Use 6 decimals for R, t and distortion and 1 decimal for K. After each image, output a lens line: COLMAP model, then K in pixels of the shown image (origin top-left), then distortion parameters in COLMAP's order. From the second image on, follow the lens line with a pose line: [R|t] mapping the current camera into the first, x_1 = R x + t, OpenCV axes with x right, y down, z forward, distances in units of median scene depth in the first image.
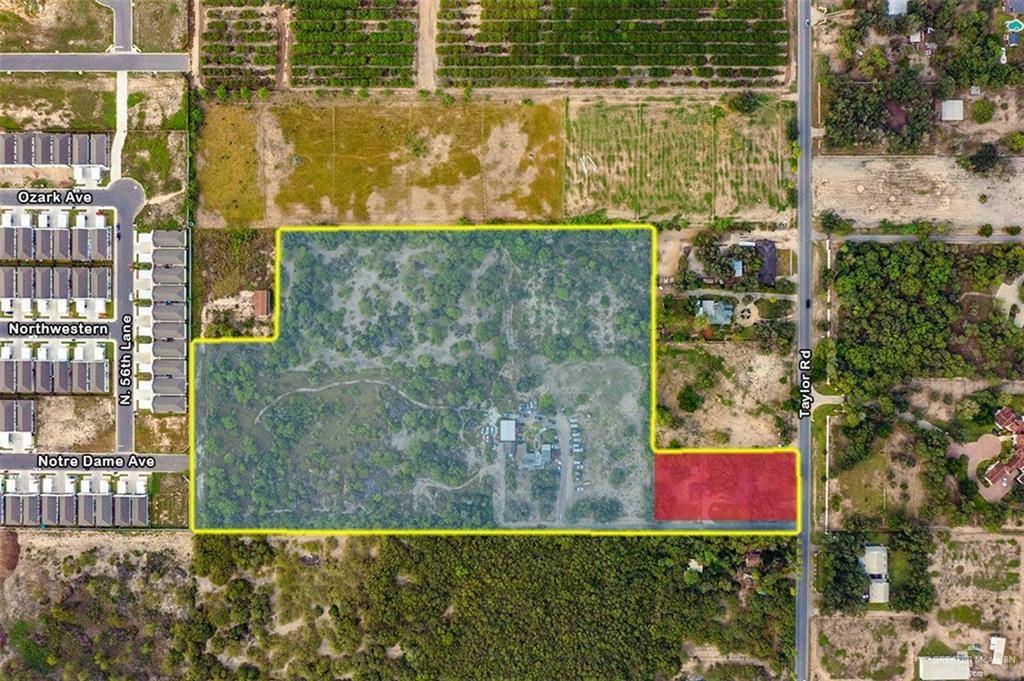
lens RADIAL K [[813.6, 0, 512.0], [0, 813.6, 340.5], [0, 0, 1]] dist [0.003116, 0.006543]
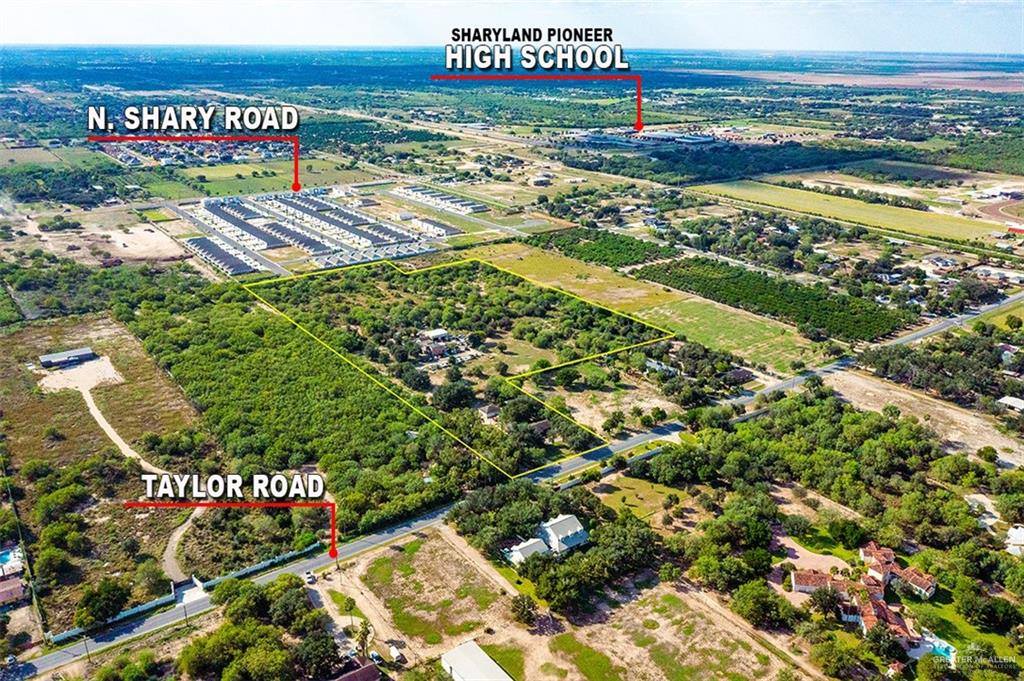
lens RADIAL K [[798.7, 0, 512.0], [0, 798.7, 340.5], [0, 0, 1]] dist [-0.006392, 0.002676]
pose [[0.599097, 0.300068, -0.742322, 0.825993], [-0.800359, 0.198333, -0.565764, 0.621878], [-0.022541, 0.933072, 0.358982, 0.631329]]
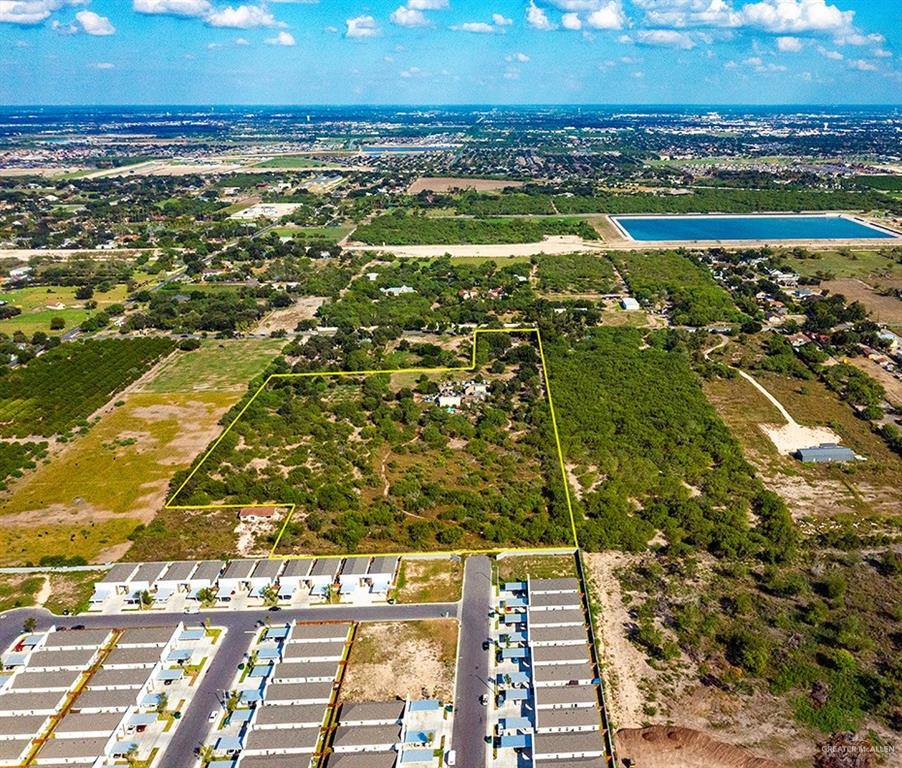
lens RADIAL K [[904.1, 0, 564.9], [0, 904.1, 384.7], [0, 0, 1]] dist [-0.000923, -0.006503]
pose [[-0.074612, -0.284093, 0.955889, -1.074342], [0.997200, -0.026077, 0.070086, 0.174701], [0.005016, 0.958442, 0.285244, 0.663696]]
